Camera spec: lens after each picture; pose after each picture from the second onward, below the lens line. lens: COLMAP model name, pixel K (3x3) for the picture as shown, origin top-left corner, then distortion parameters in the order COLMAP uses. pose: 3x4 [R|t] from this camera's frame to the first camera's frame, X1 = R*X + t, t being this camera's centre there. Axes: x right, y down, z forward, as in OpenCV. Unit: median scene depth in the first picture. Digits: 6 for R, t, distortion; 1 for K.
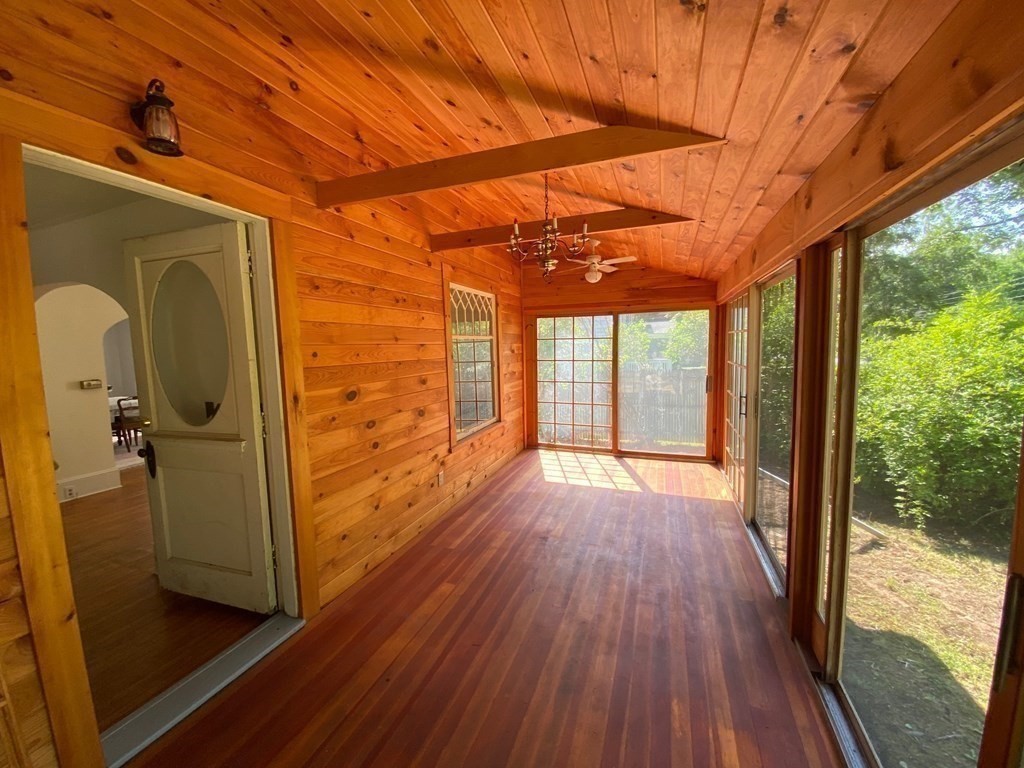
lens RADIAL K [[403.2, 0, 512.0], [0, 403.2, 384.0], [0, 0, 1]] dist [0.026894, 0.000005]
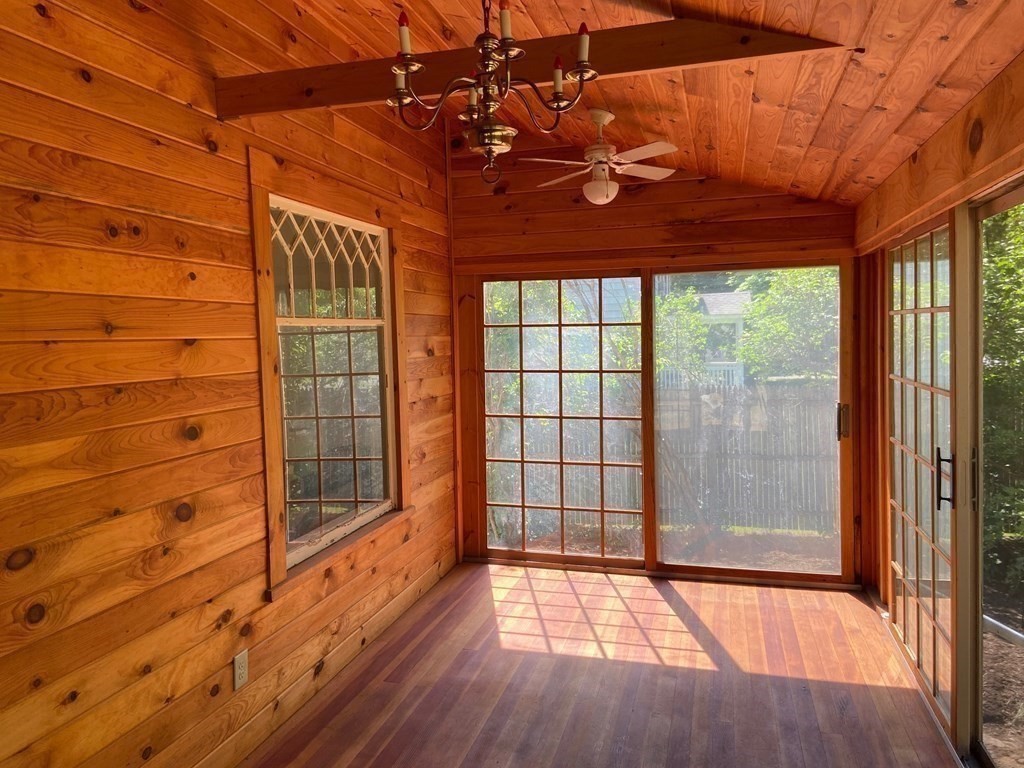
lens RADIAL K [[787.4, 0, 512.0], [0, 787.4, 384.0], [0, 0, 1]] dist [-0.001990, -0.002858]
pose [[0.996061, -0.006673, 0.088416, 0.023094], [0.009851, 0.999319, -0.035558, -0.018276], [-0.088118, 0.036289, 0.995449, 0.147021]]
